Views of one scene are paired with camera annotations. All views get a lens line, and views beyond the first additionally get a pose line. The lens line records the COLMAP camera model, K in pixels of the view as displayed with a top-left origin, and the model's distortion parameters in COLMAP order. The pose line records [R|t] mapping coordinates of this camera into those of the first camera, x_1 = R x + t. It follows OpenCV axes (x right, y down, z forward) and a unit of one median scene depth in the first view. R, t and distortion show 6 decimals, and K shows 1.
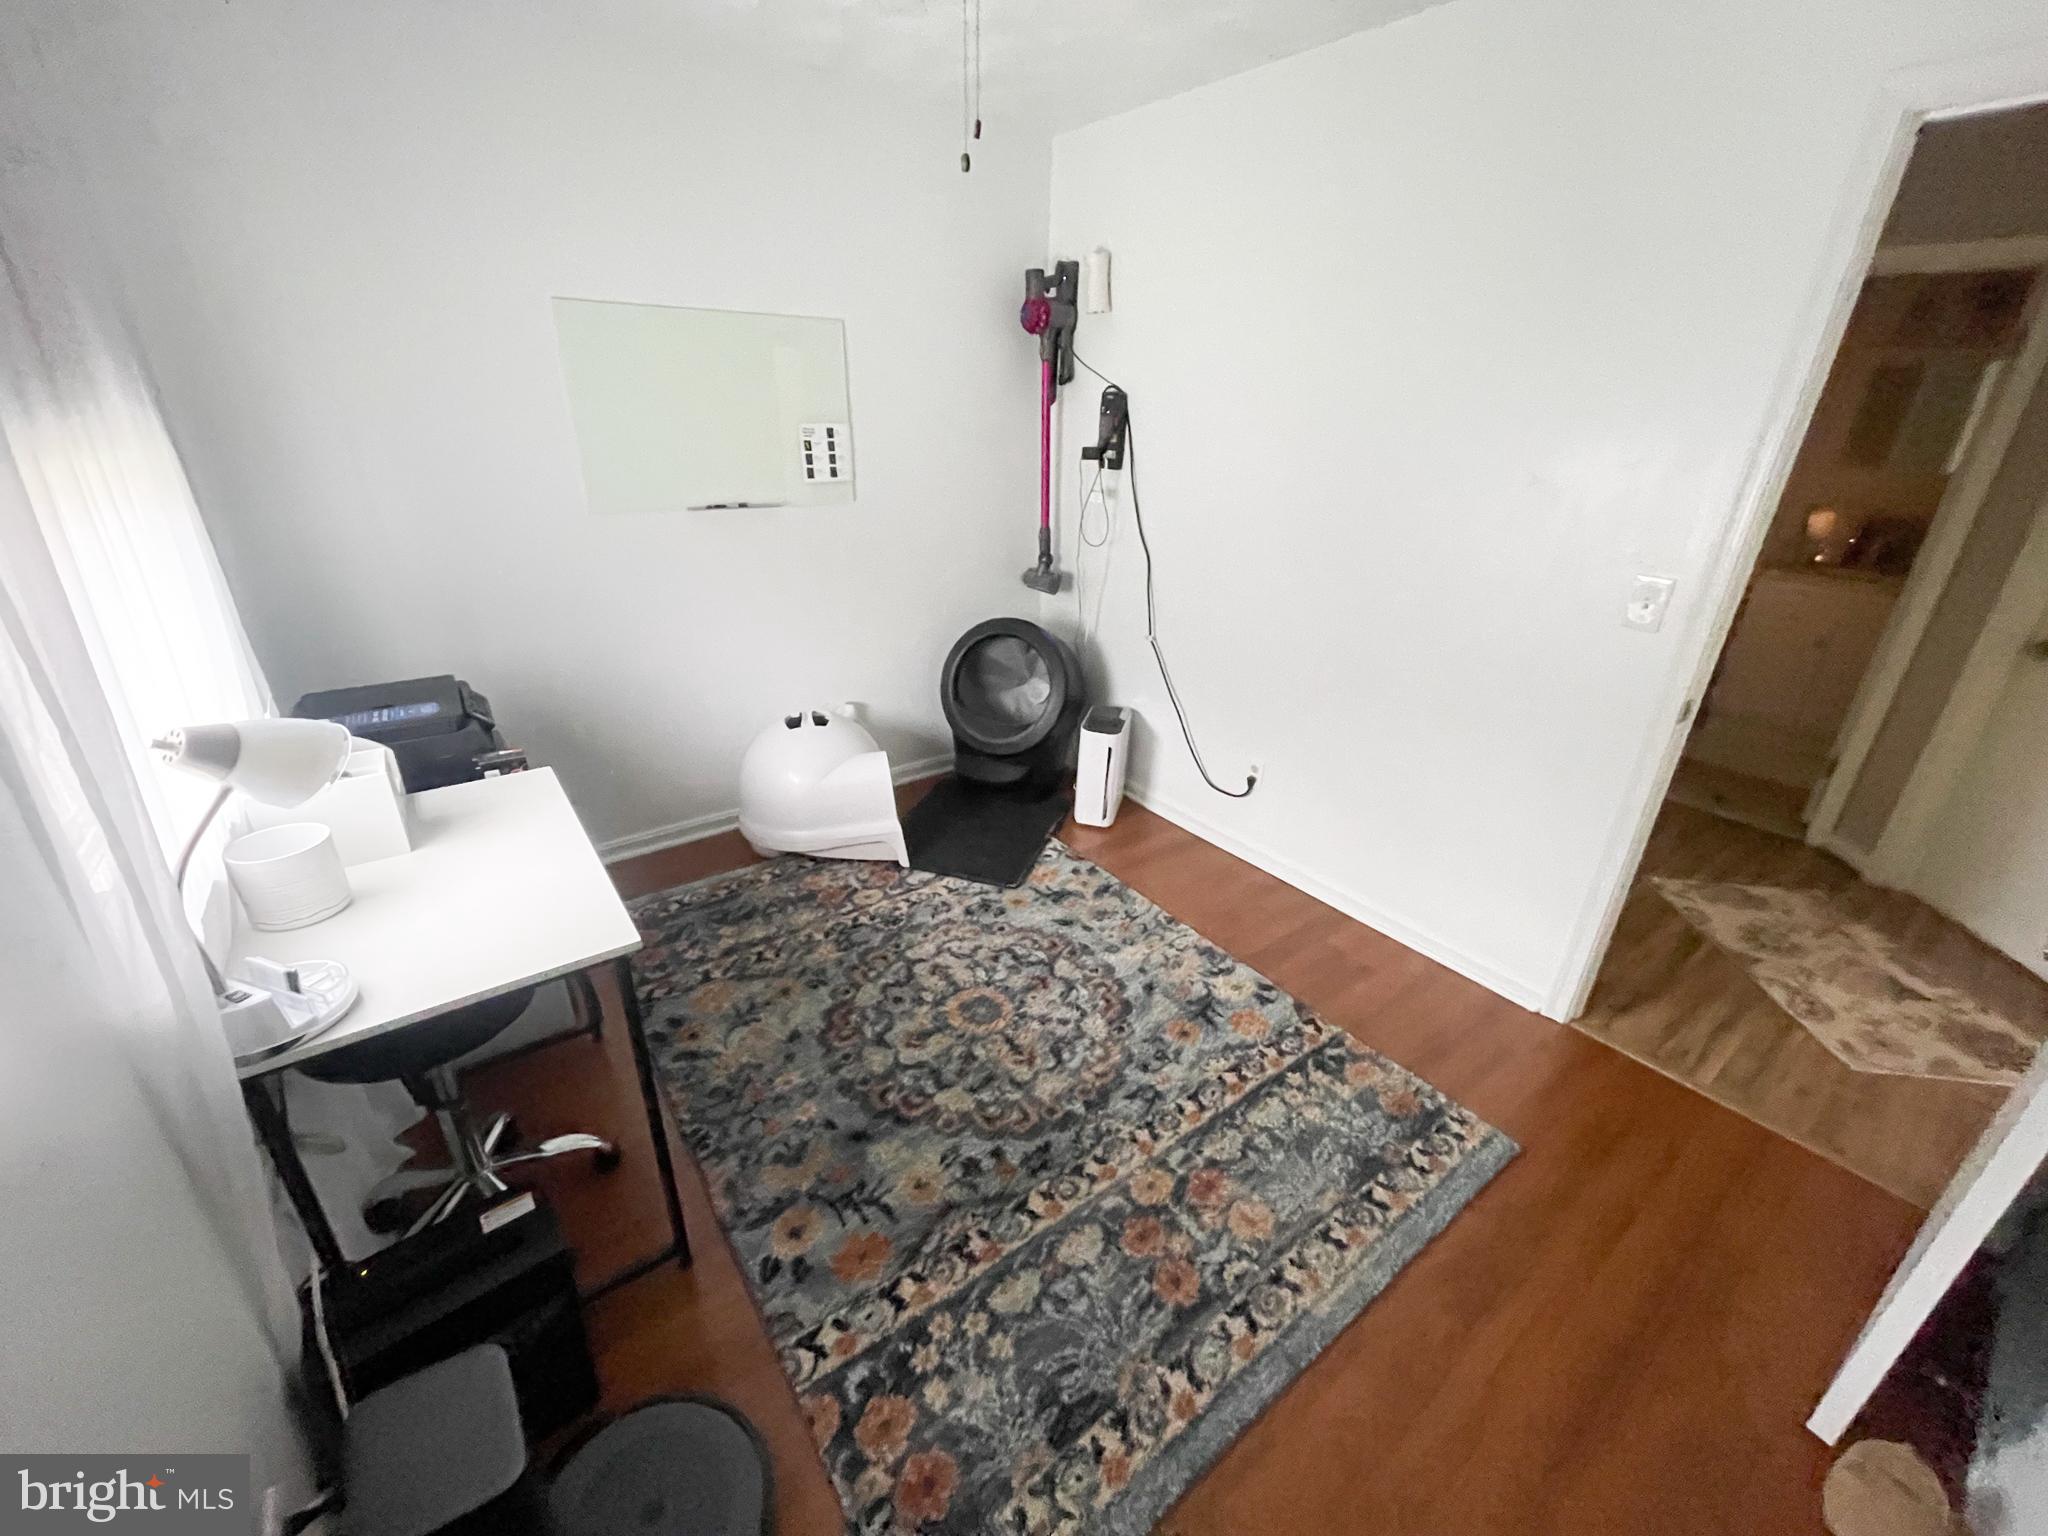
lens RADIAL K [[822.2, 0, 1018.5], [0, 822.2, 767.4], [0, 0, 1]] dist [0.000044, 0.000412]
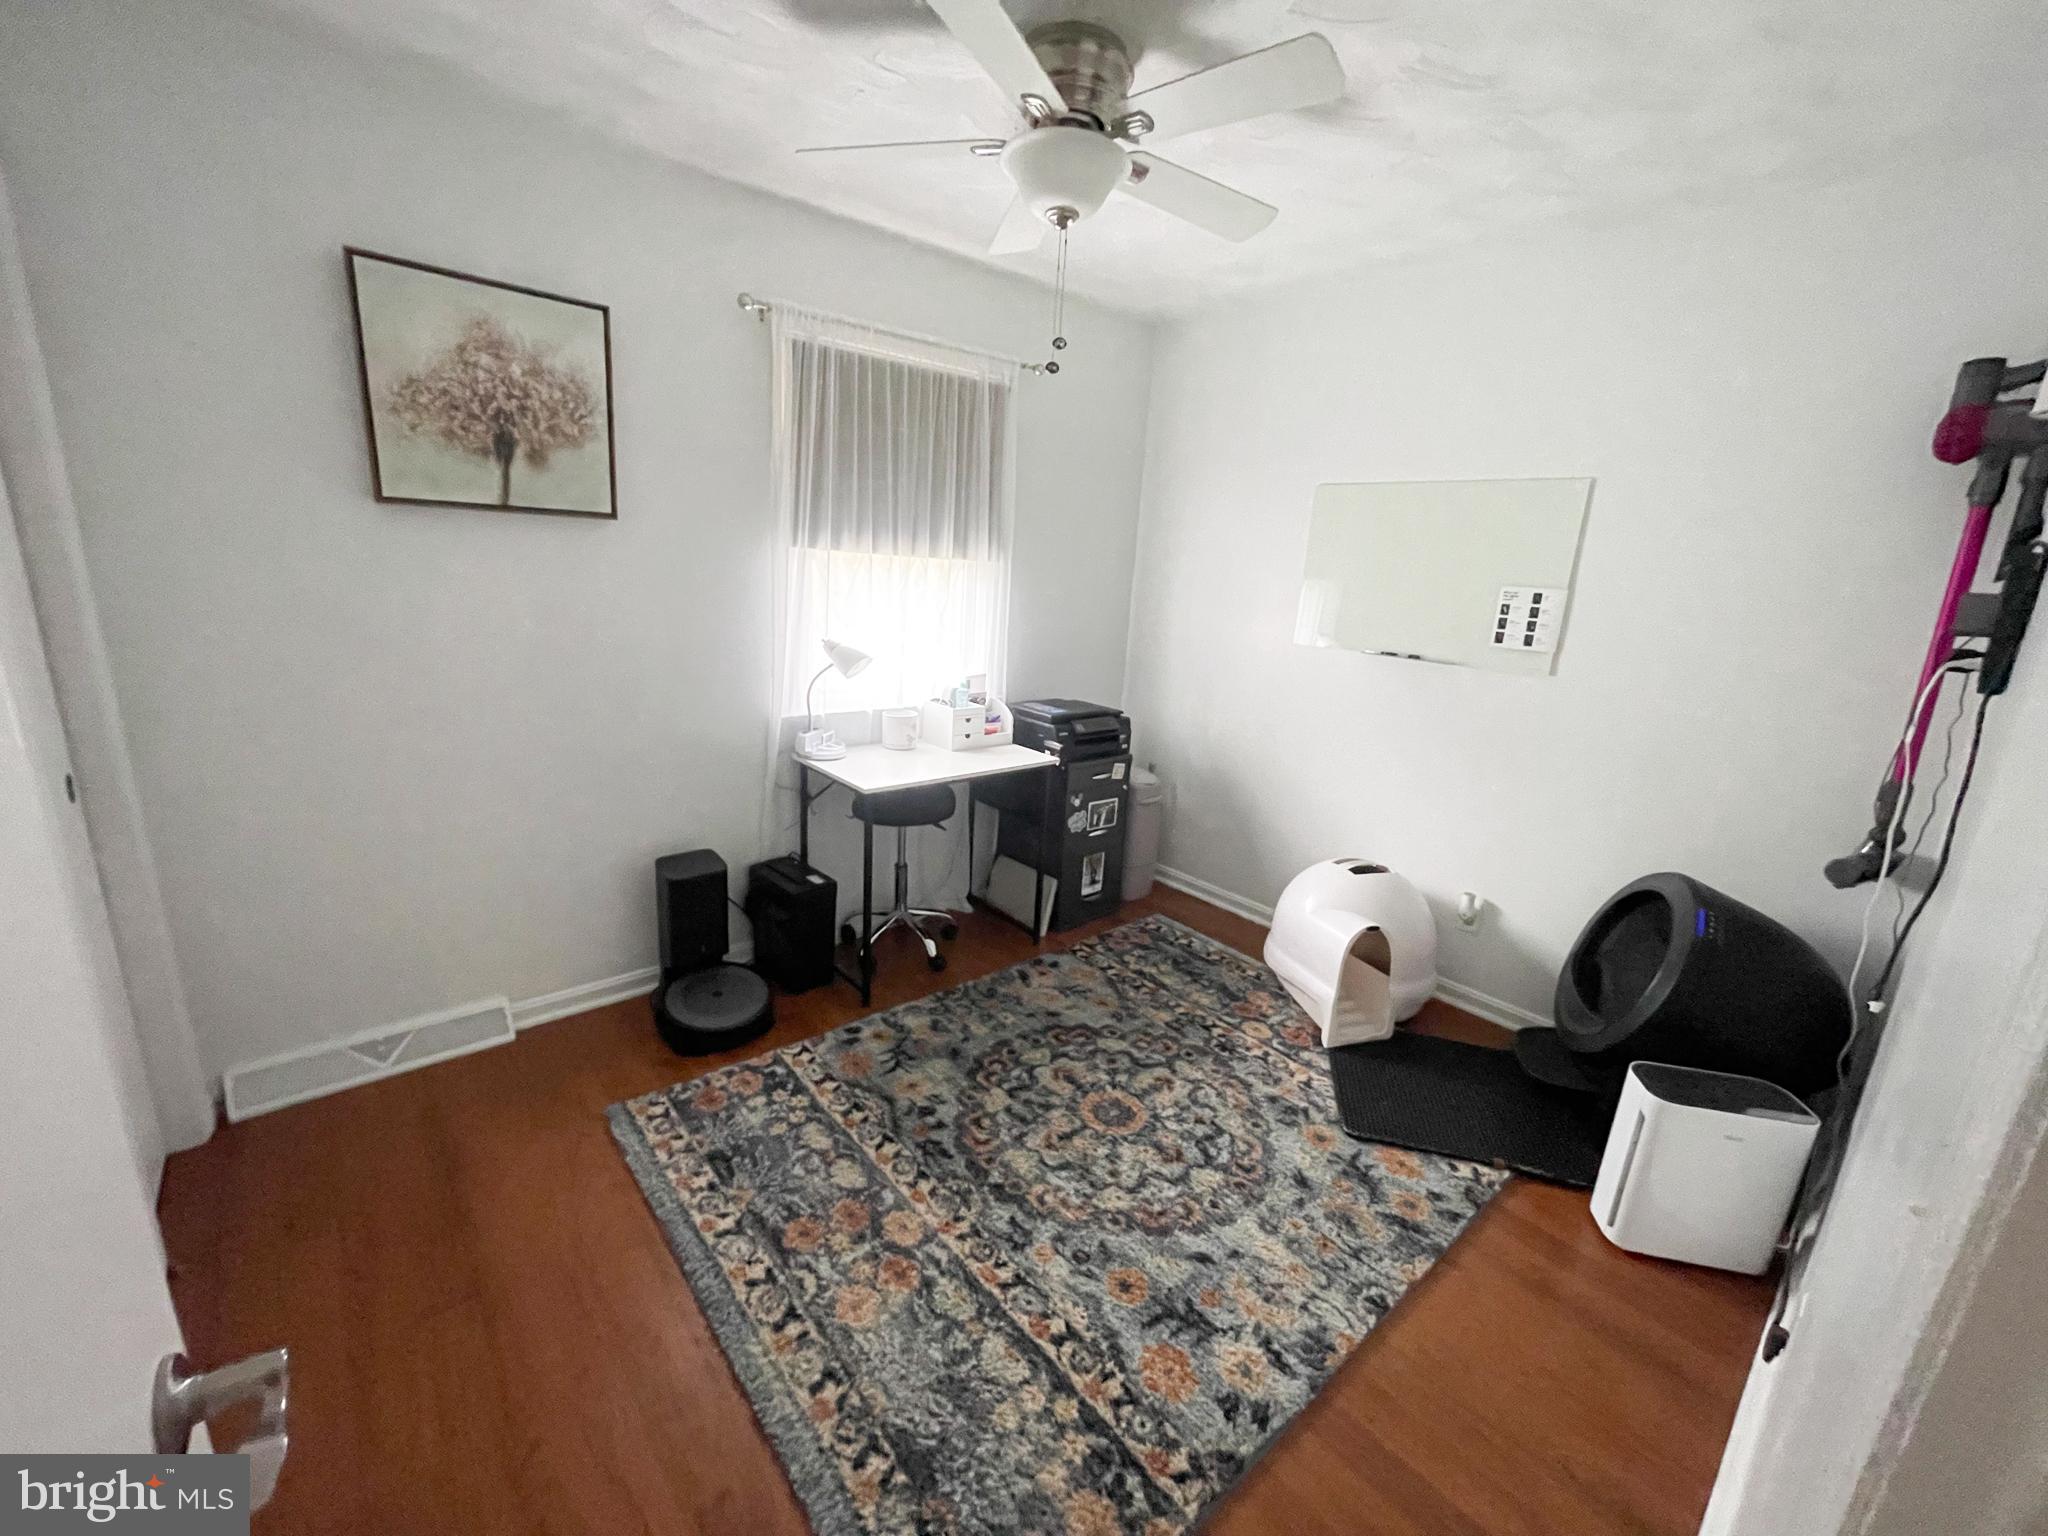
lens RADIAL K [[822.2, 0, 1018.5], [0, 822.2, 767.4], [0, 0, 1]] dist [0.000044, 0.000412]
pose [[0.072287, 0.240498, -0.967954, 0.984795], [-0.455402, 0.871381, 0.182494, -0.240869], [0.887346, 0.427616, 0.172513, 0.665037]]
